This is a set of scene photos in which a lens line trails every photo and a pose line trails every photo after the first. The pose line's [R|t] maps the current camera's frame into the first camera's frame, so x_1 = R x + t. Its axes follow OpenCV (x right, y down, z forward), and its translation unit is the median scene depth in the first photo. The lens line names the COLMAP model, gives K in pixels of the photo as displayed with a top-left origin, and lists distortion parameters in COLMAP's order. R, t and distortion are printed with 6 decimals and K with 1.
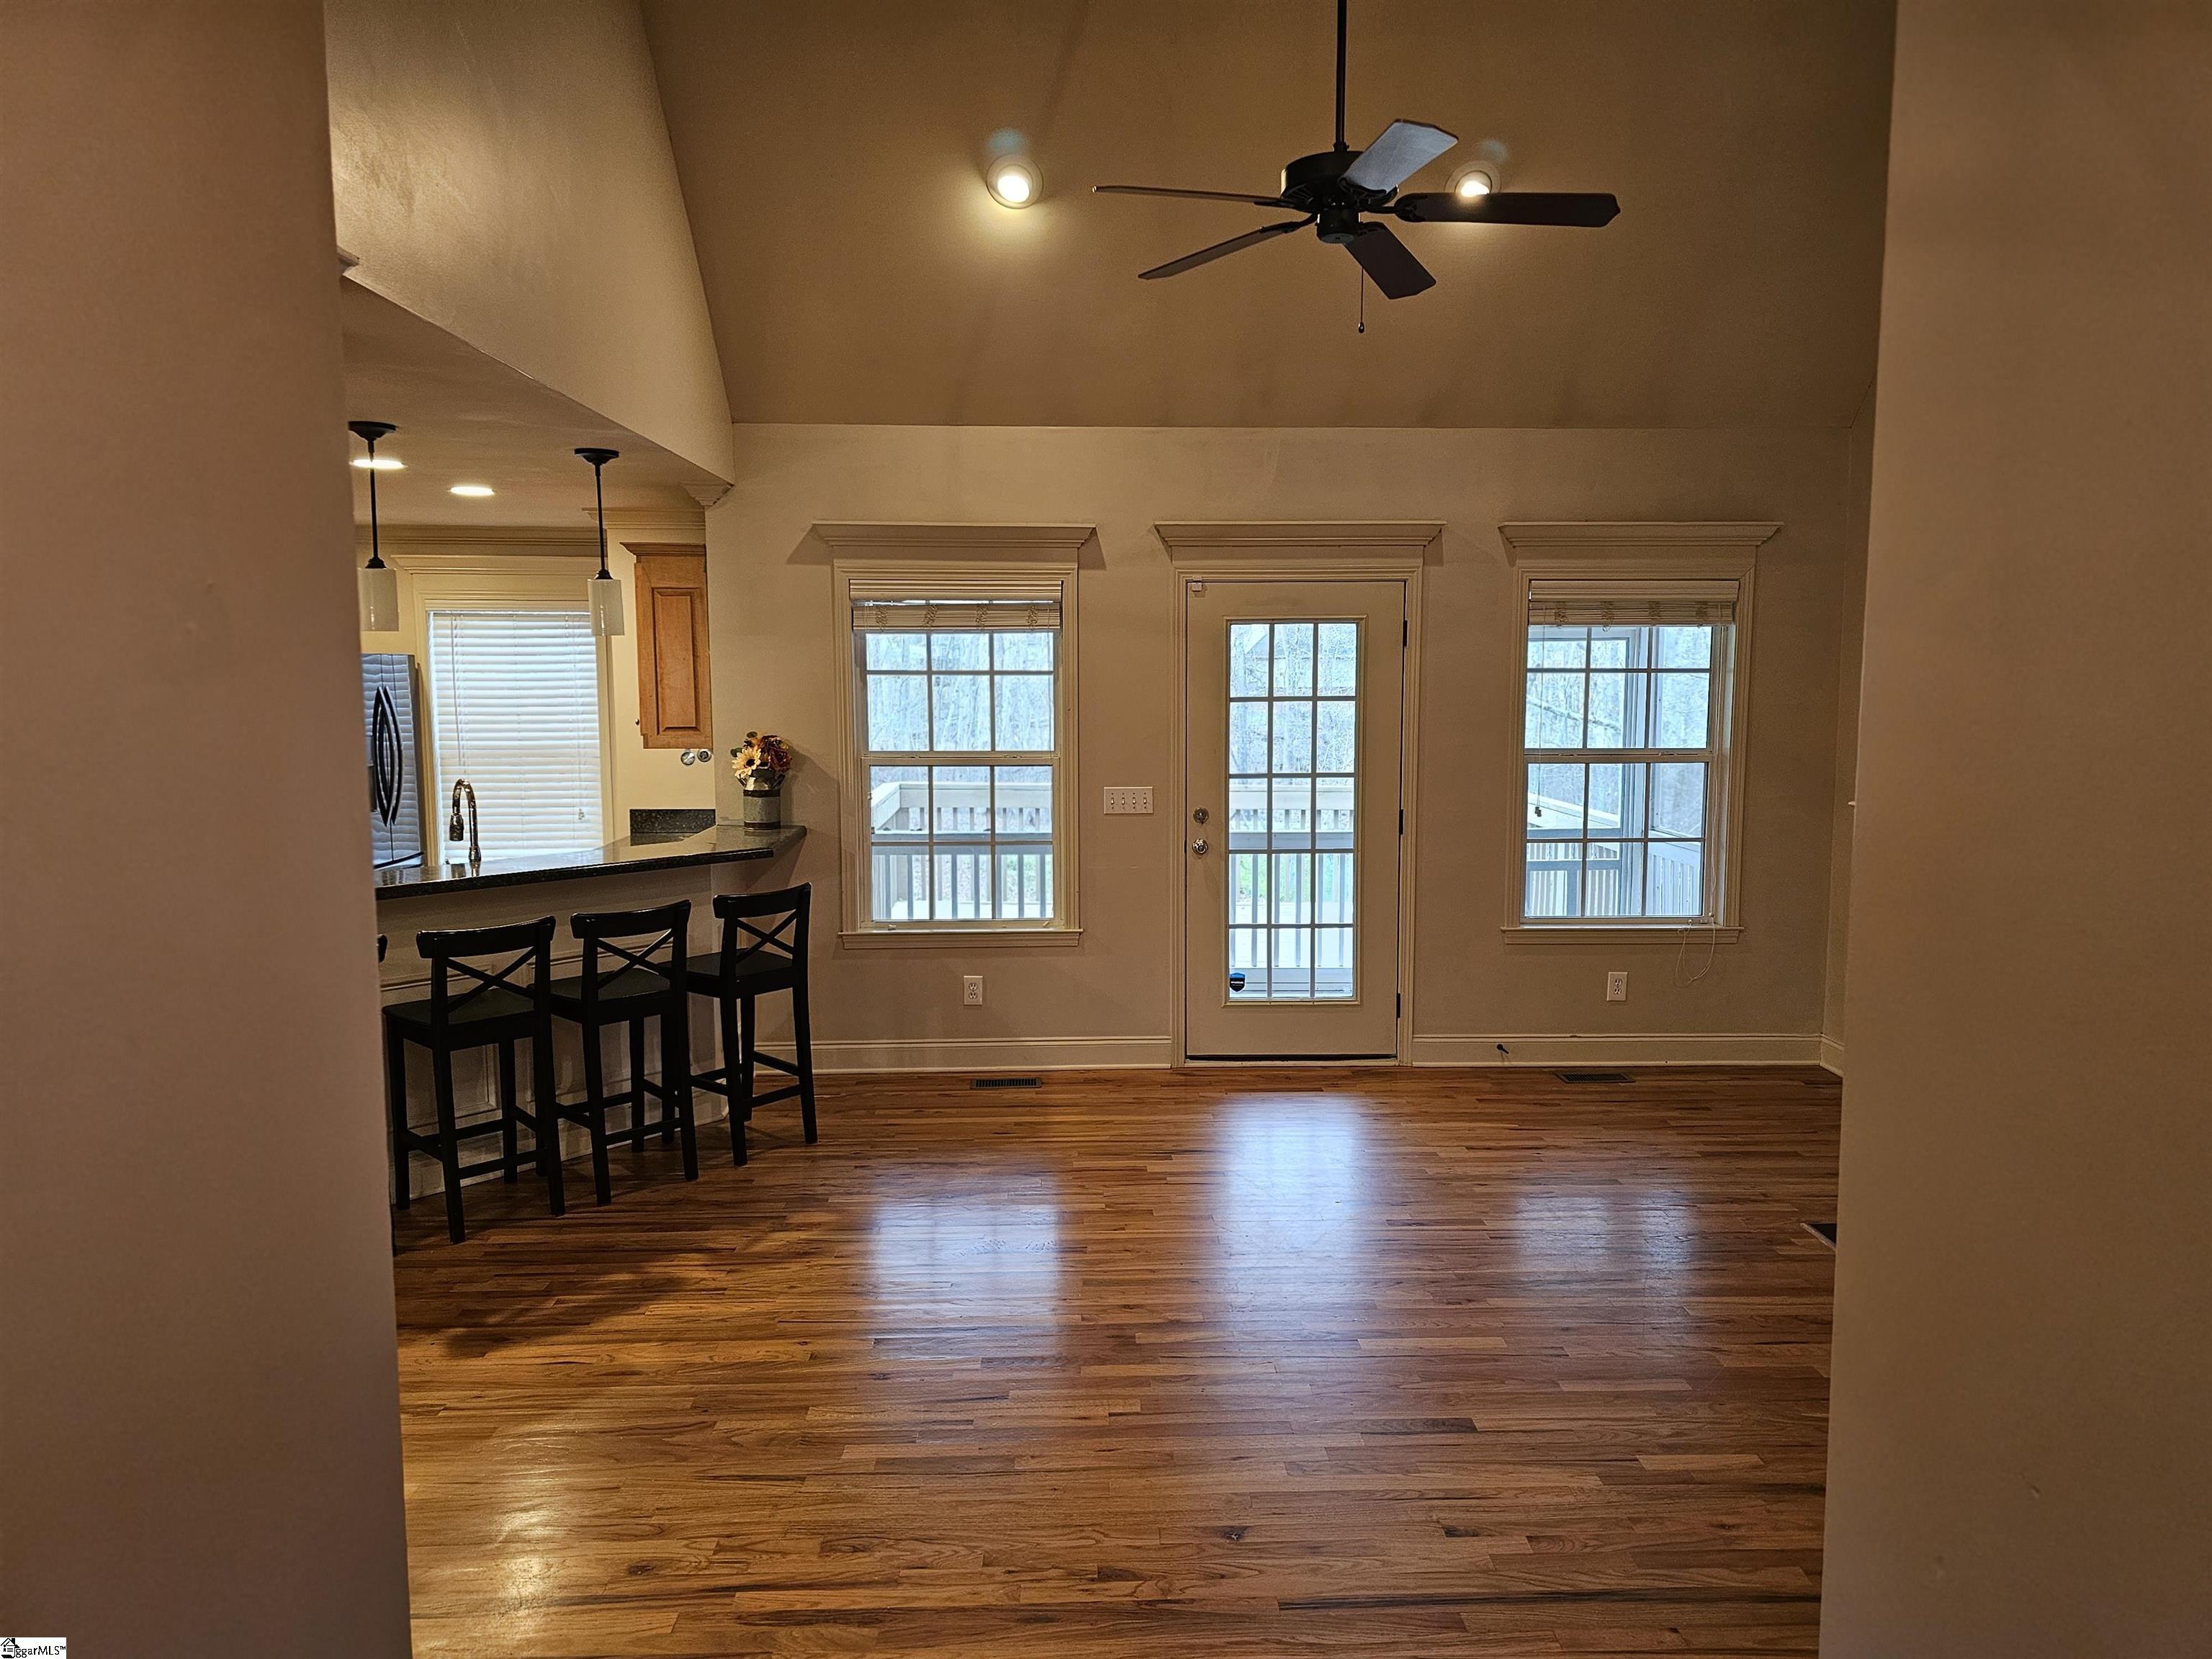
lens RADIAL K [[1478.2, 0, 1126.9], [0, 1478.2, 812.7], [0, 0, 1]] dist [0.067743, -0.053541]
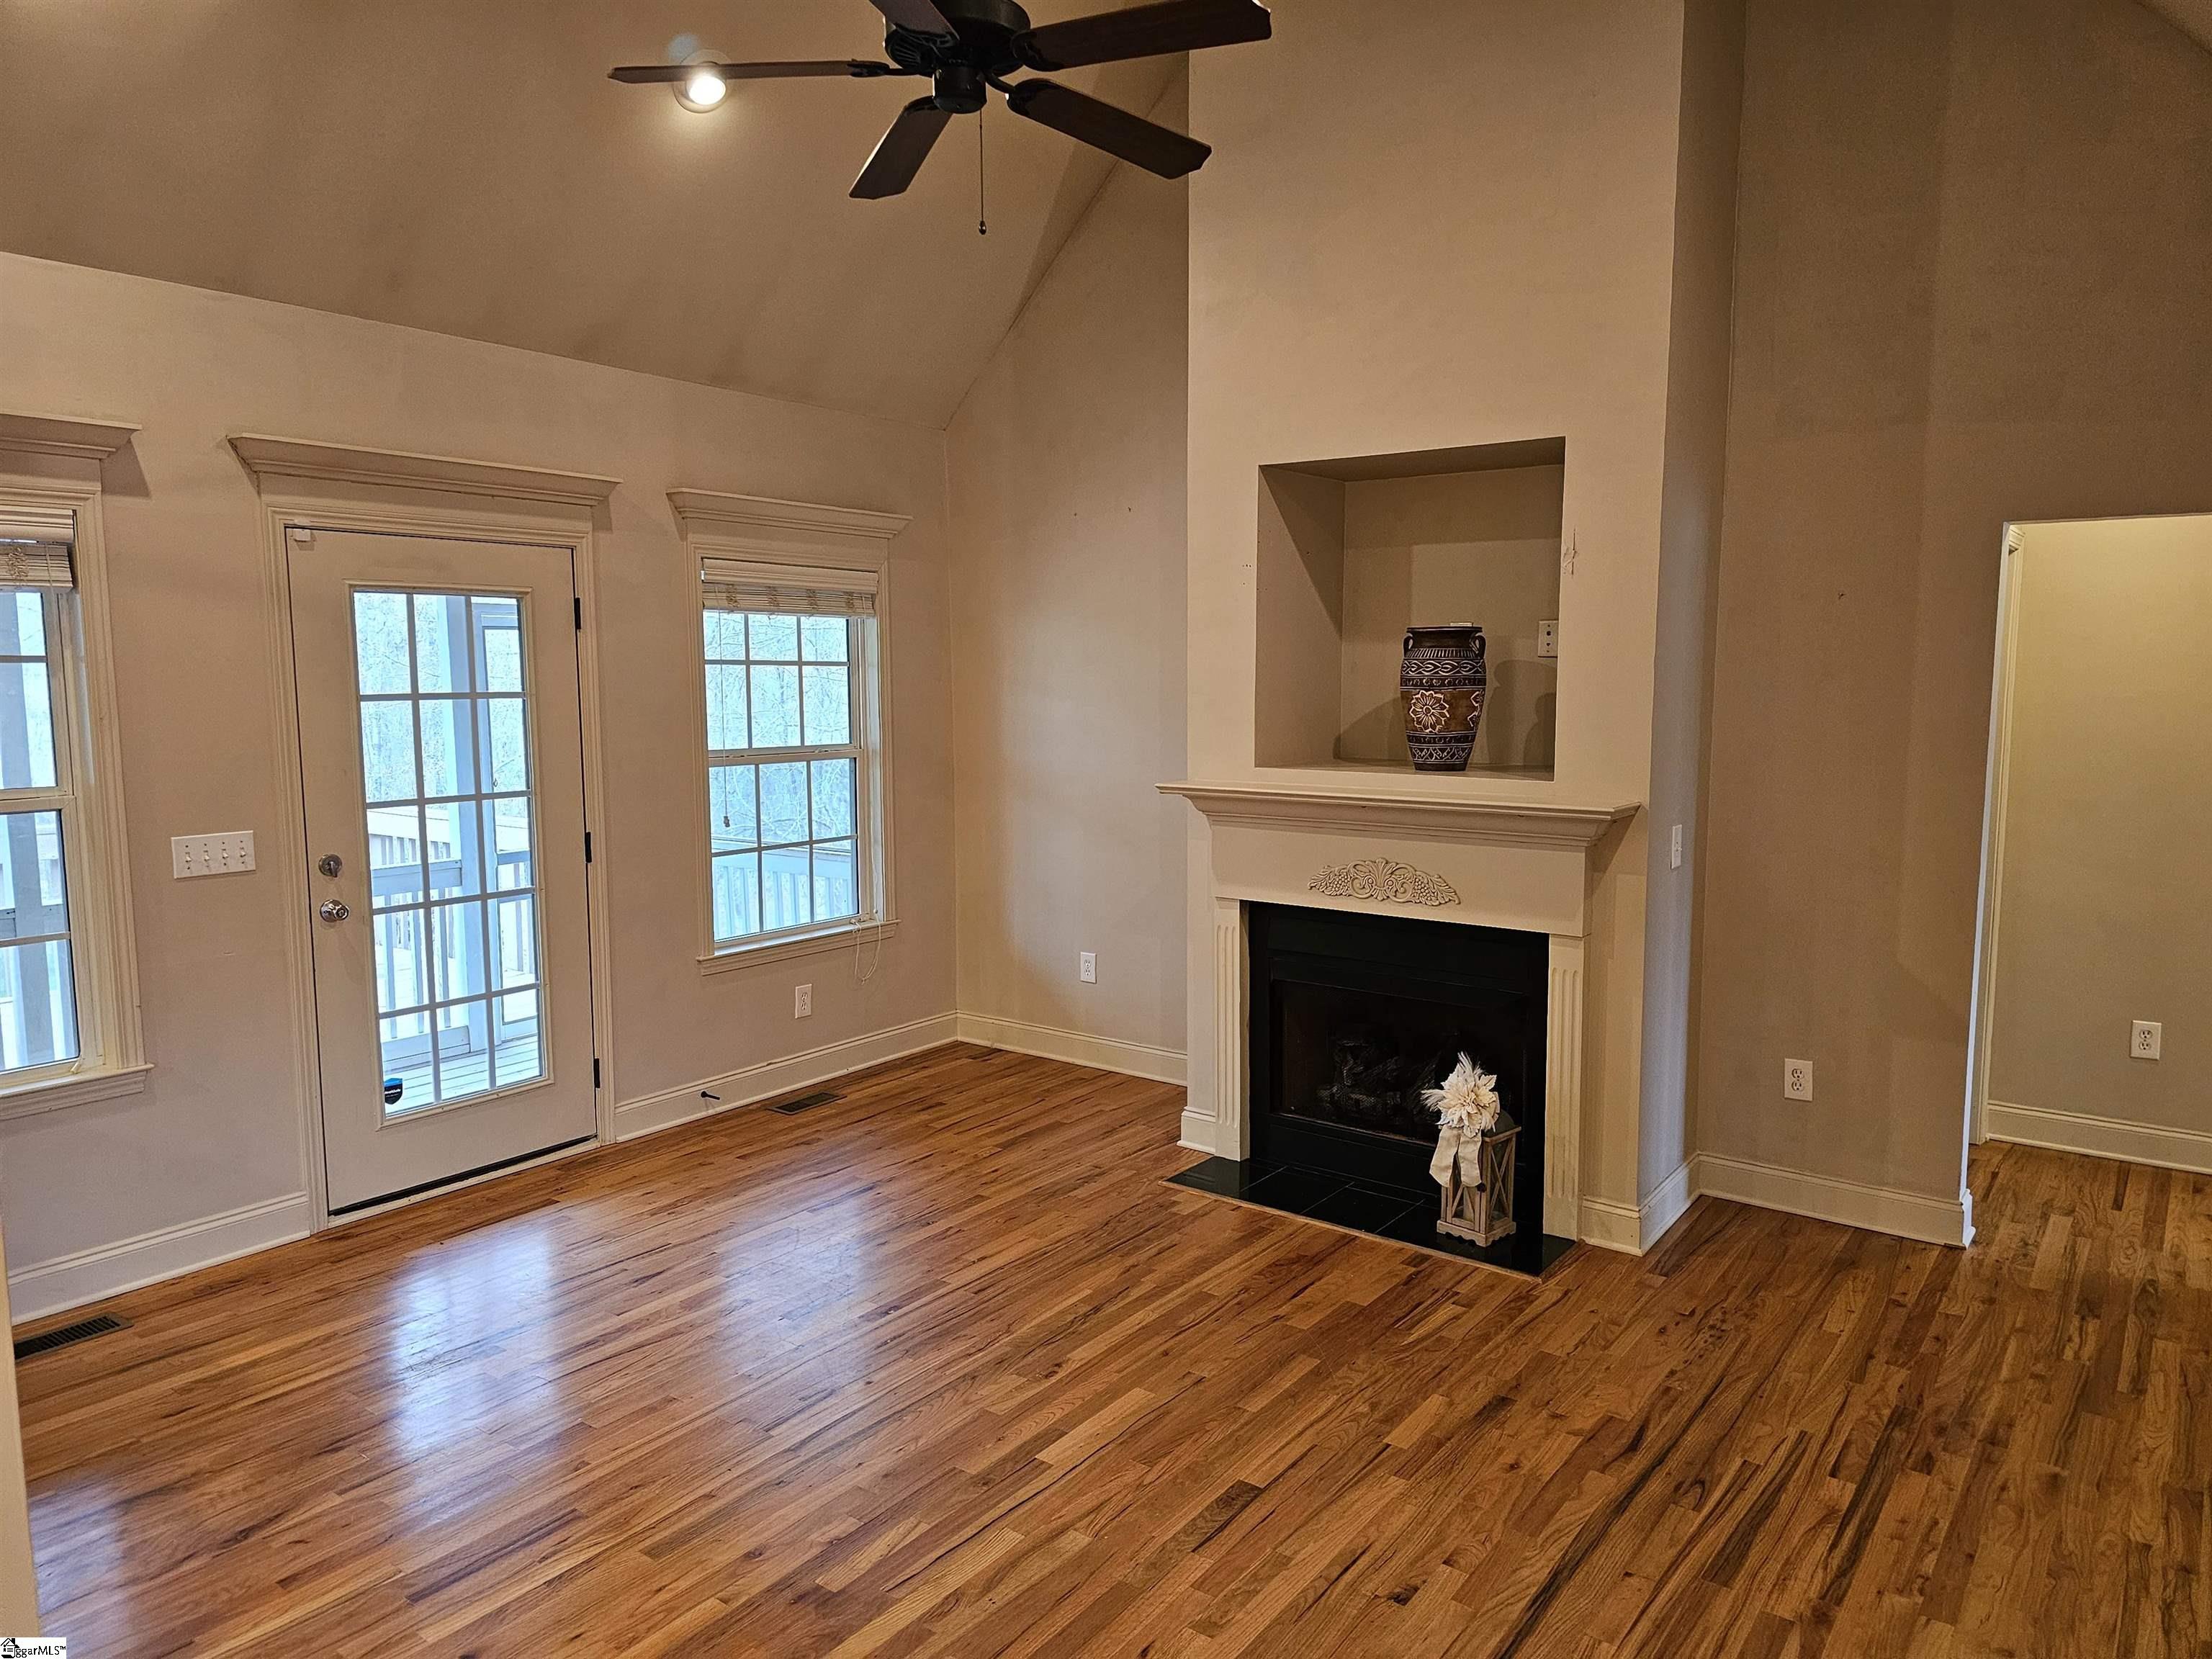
lens RADIAL K [[1478.2, 0, 1127.4], [0, 1478.2, 823.5], [0, 0, 1]] dist [0.067743, -0.053541]
pose [[0.615557, -0.081911, 0.783824, -0.276045], [0.075803, 0.996126, 0.044567, -0.021014], [-0.784439, 0.031982, 0.619381, 0.269827]]
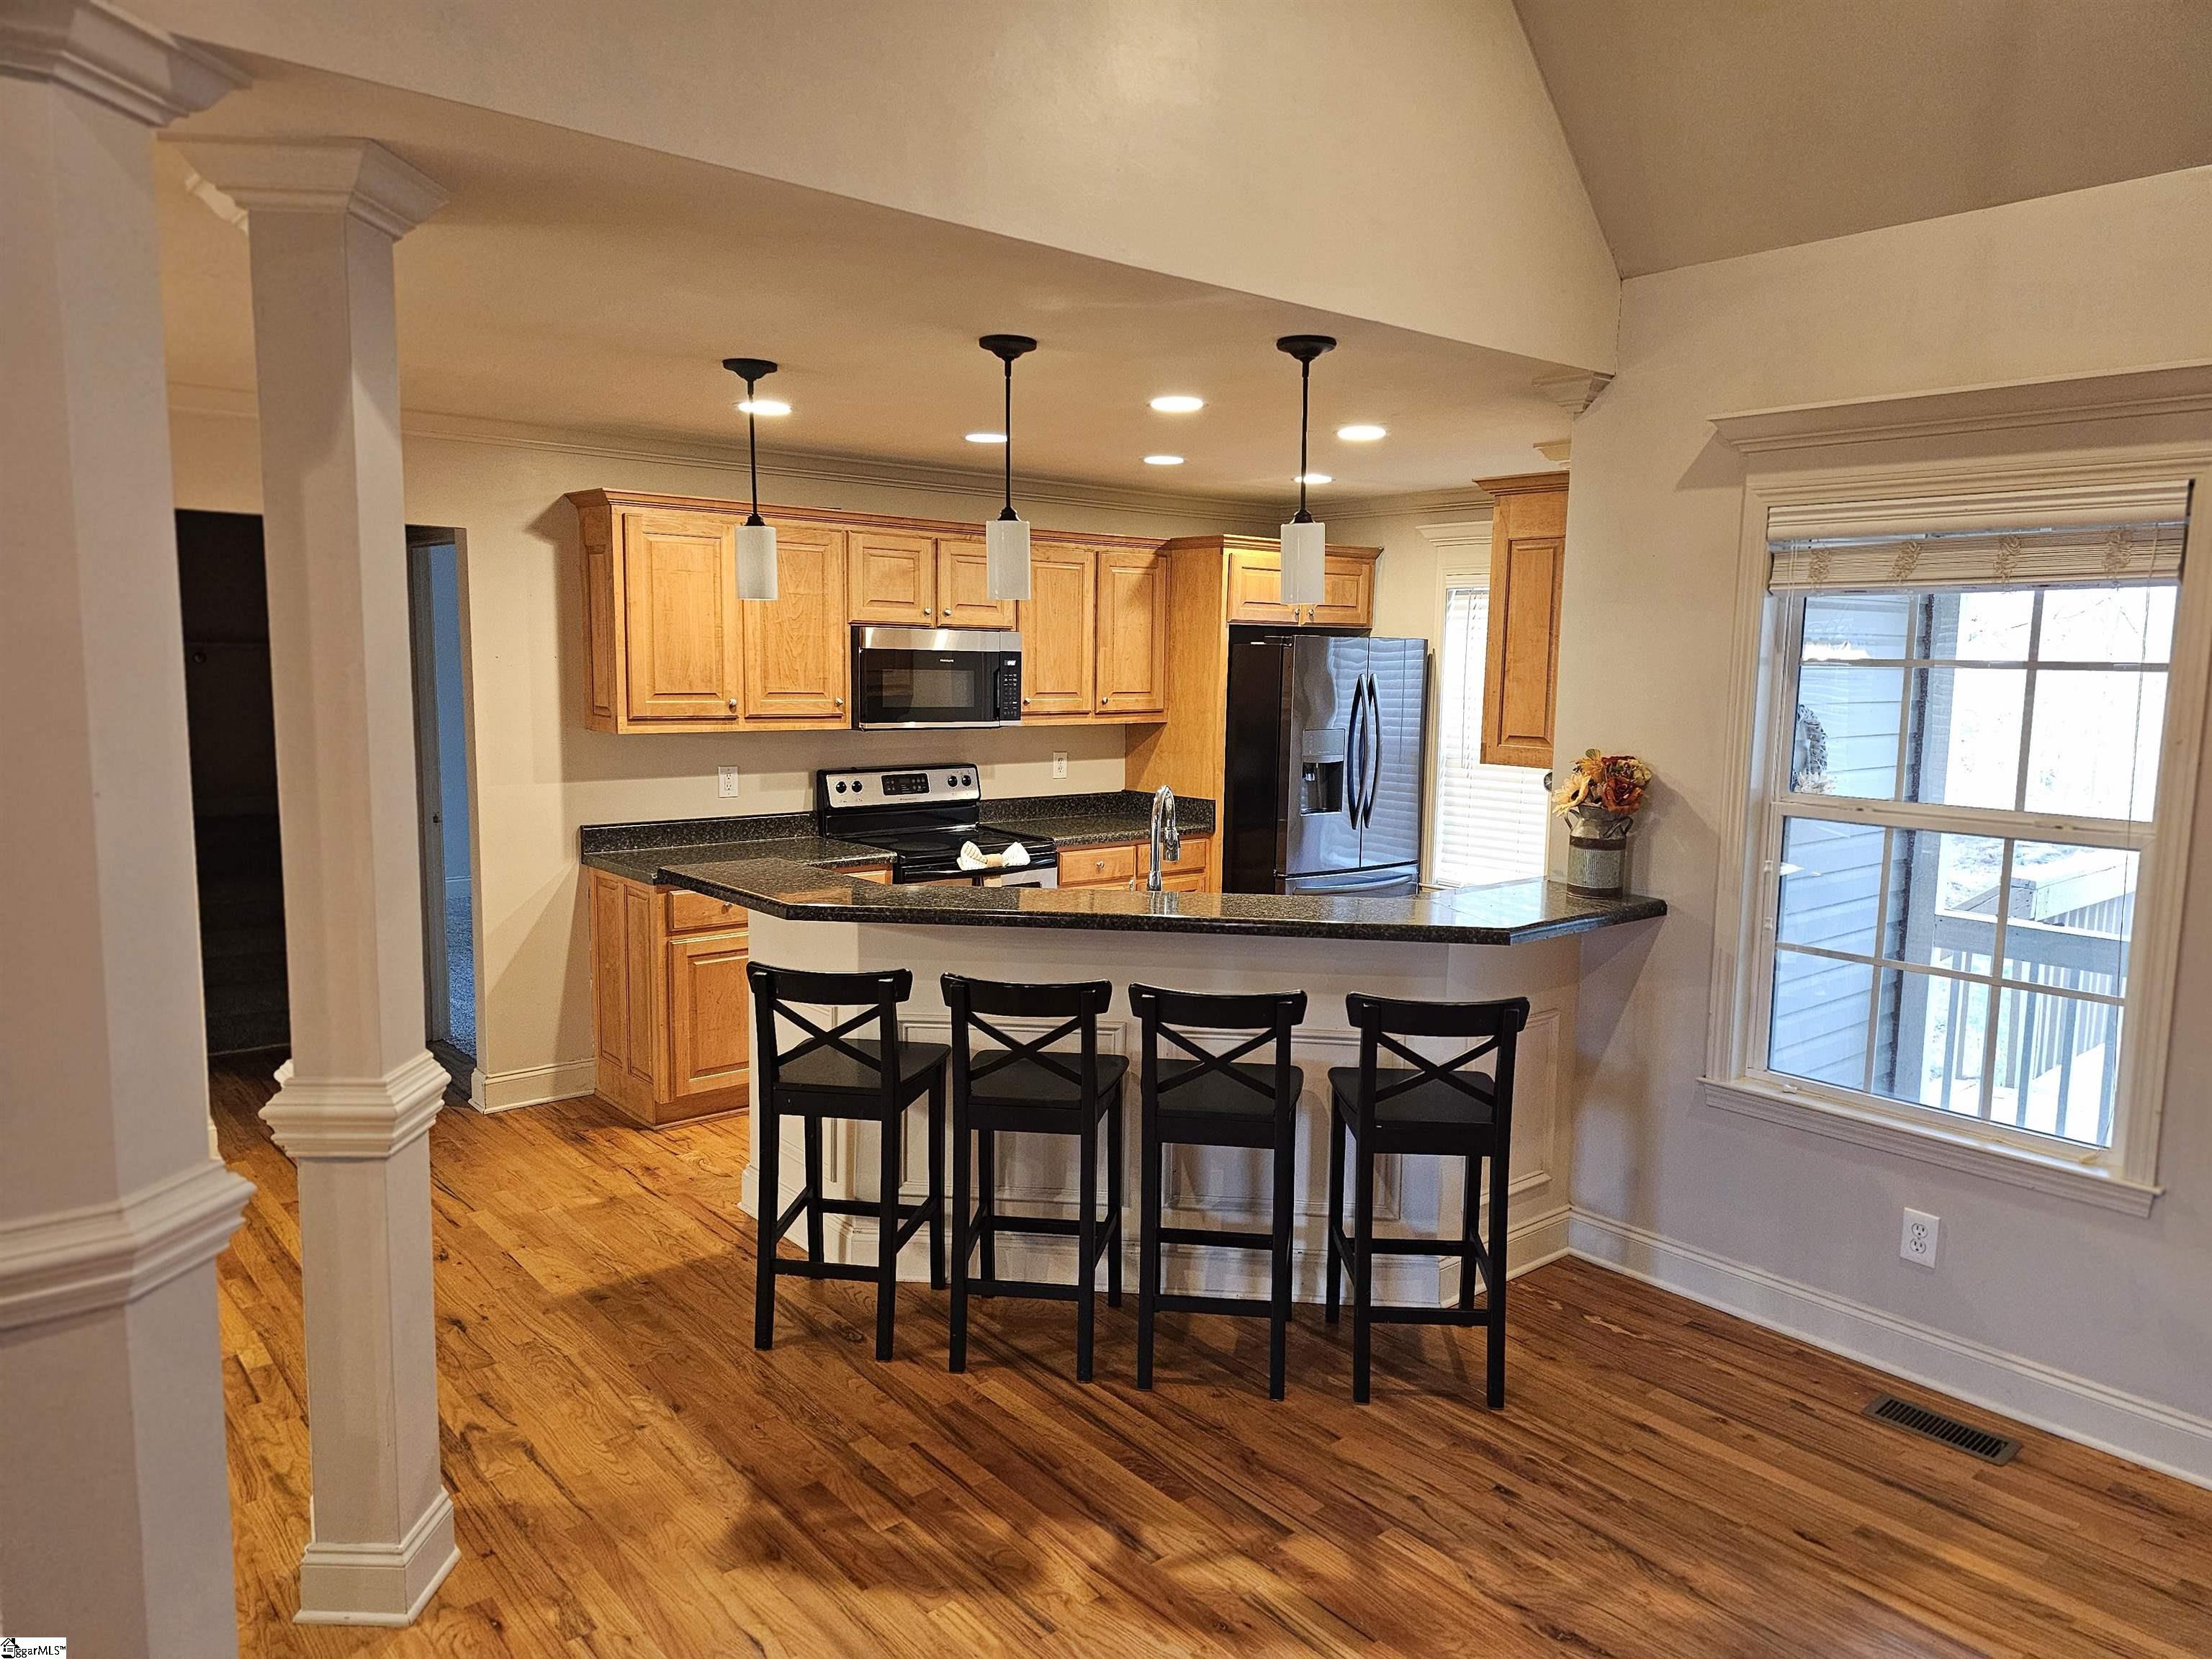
lens RADIAL K [[1478.2, 0, 1123.6], [0, 1478.2, 827.4], [0, 0, 1]] dist [0.067743, -0.053541]
pose [[0.616608, 0.103212, -0.780475, 0.139655], [-0.094536, 0.993903, 0.056749, -0.037096], [0.781573, 0.038792, 0.622606, 0.418230]]
